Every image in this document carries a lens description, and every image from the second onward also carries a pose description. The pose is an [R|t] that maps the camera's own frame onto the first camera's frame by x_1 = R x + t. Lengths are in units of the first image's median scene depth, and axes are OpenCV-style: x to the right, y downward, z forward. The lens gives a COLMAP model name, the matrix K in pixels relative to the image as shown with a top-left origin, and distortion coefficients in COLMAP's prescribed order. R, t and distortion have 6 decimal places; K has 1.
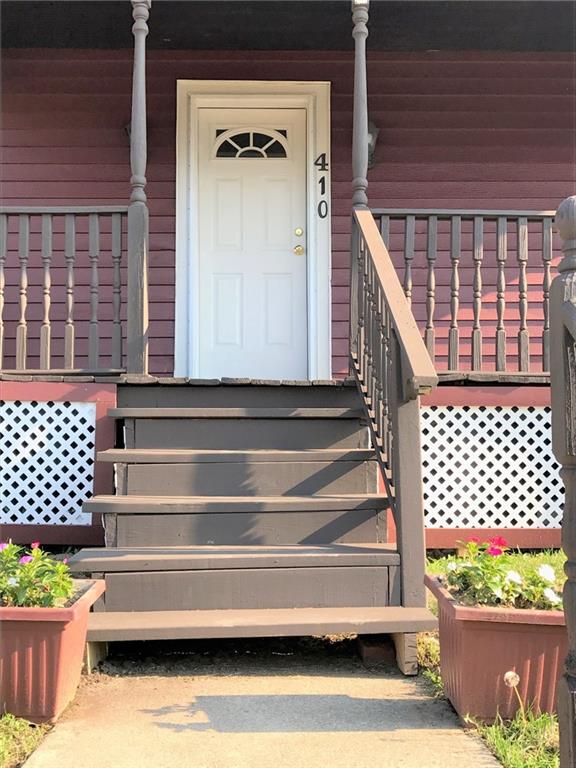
lens RADIAL K [[952.6, 0, 288.0], [0, 952.6, 384.0], [0, 0, 1]] dist [0.027579, -0.008086]
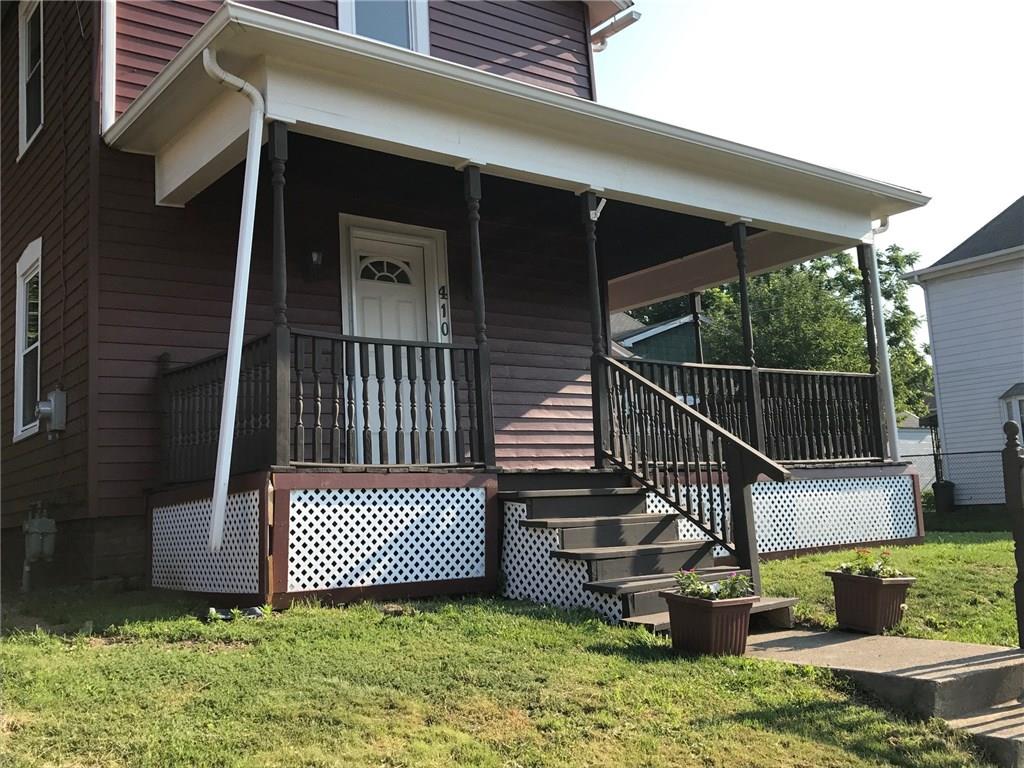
lens RADIAL K [[1033.7, 0, 512.0], [0, 1033.7, 384.0], [0, 0, 1]] dist [-0.133456, -0.002601]
pose [[0.794137, 0.040542, 0.606384, -0.714183], [-0.001373, 0.997890, -0.064919, -0.021696], [-0.607737, 0.050722, 0.792517, -0.136321]]
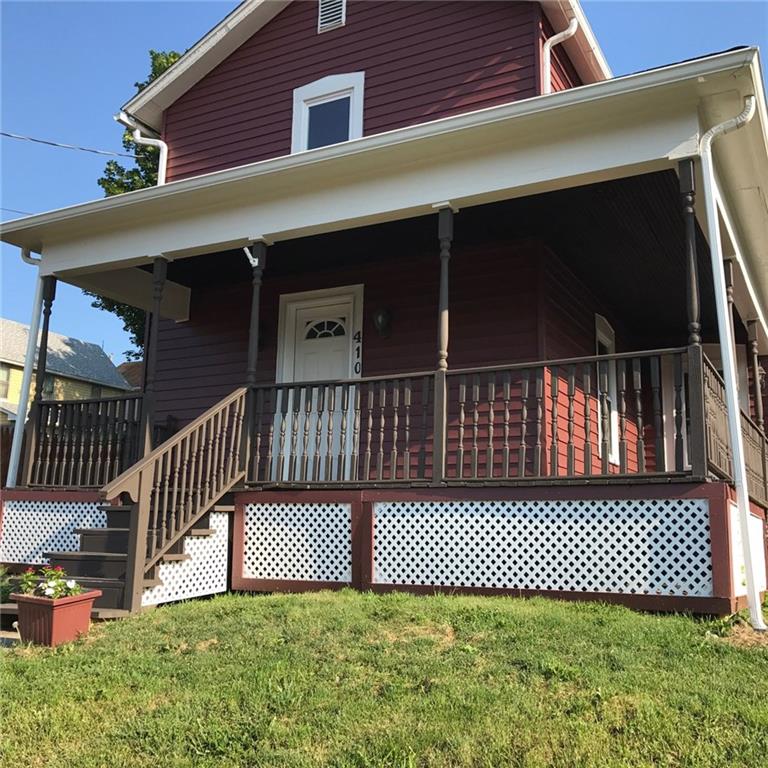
lens RADIAL K [[832.5, 0, 384.0], [0, 832.5, 384.0], [0, 0, 1]] dist [-0.005303, -0.366610]
pose [[0.879223, -0.069583, -0.471302, 0.678477], [0.020767, 0.993934, -0.108004, -0.017279], [0.475958, 0.085172, 0.875334, -0.117824]]
